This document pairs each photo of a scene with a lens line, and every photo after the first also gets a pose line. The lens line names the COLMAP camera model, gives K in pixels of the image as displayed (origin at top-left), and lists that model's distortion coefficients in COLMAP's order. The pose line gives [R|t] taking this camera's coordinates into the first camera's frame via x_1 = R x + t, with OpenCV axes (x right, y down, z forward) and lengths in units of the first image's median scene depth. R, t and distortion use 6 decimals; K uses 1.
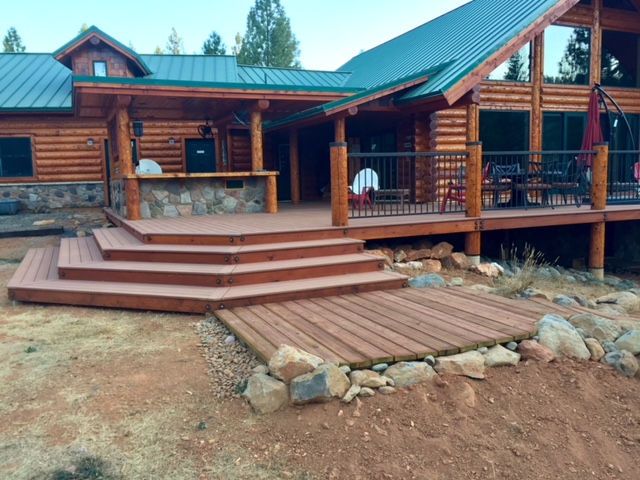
lens RADIAL K [[546.6, 0, 320.0], [0, 546.6, 240.5], [0, 0, 1]] dist [0.058743, -0.051533]
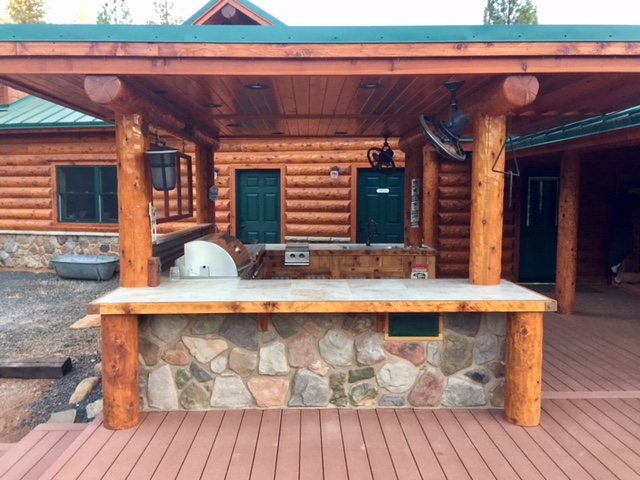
lens RADIAL K [[546.6, 0, 319.6], [0, 546.6, 241.5], [0, 0, 1]] dist [0.058743, -0.051533]
pose [[0.921232, 0.061893, -0.384058, -0.070703], [-0.068191, 0.997668, -0.002788, -0.131699], [0.382990, 0.028758, 0.923305, 0.574107]]
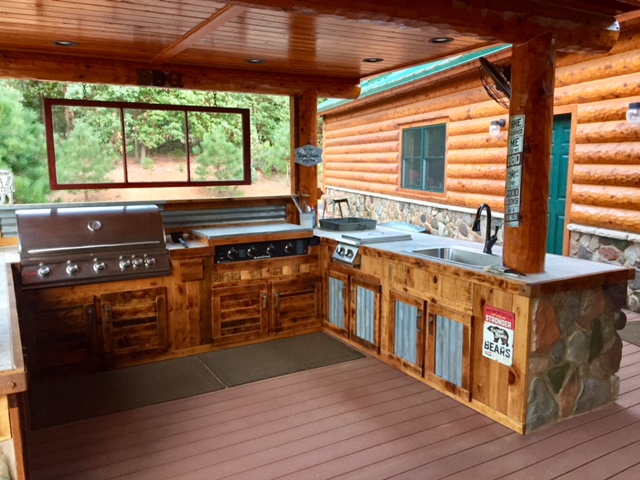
lens RADIAL K [[546.6, 0, 321.6], [0, 546.6, 237.7], [0, 0, 1]] dist [0.058743, -0.051533]
pose [[0.100093, 0.165060, -0.981191, 0.038418], [-0.107072, 0.982204, 0.154308, -0.176700], [0.989200, 0.089613, 0.115985, 0.997529]]
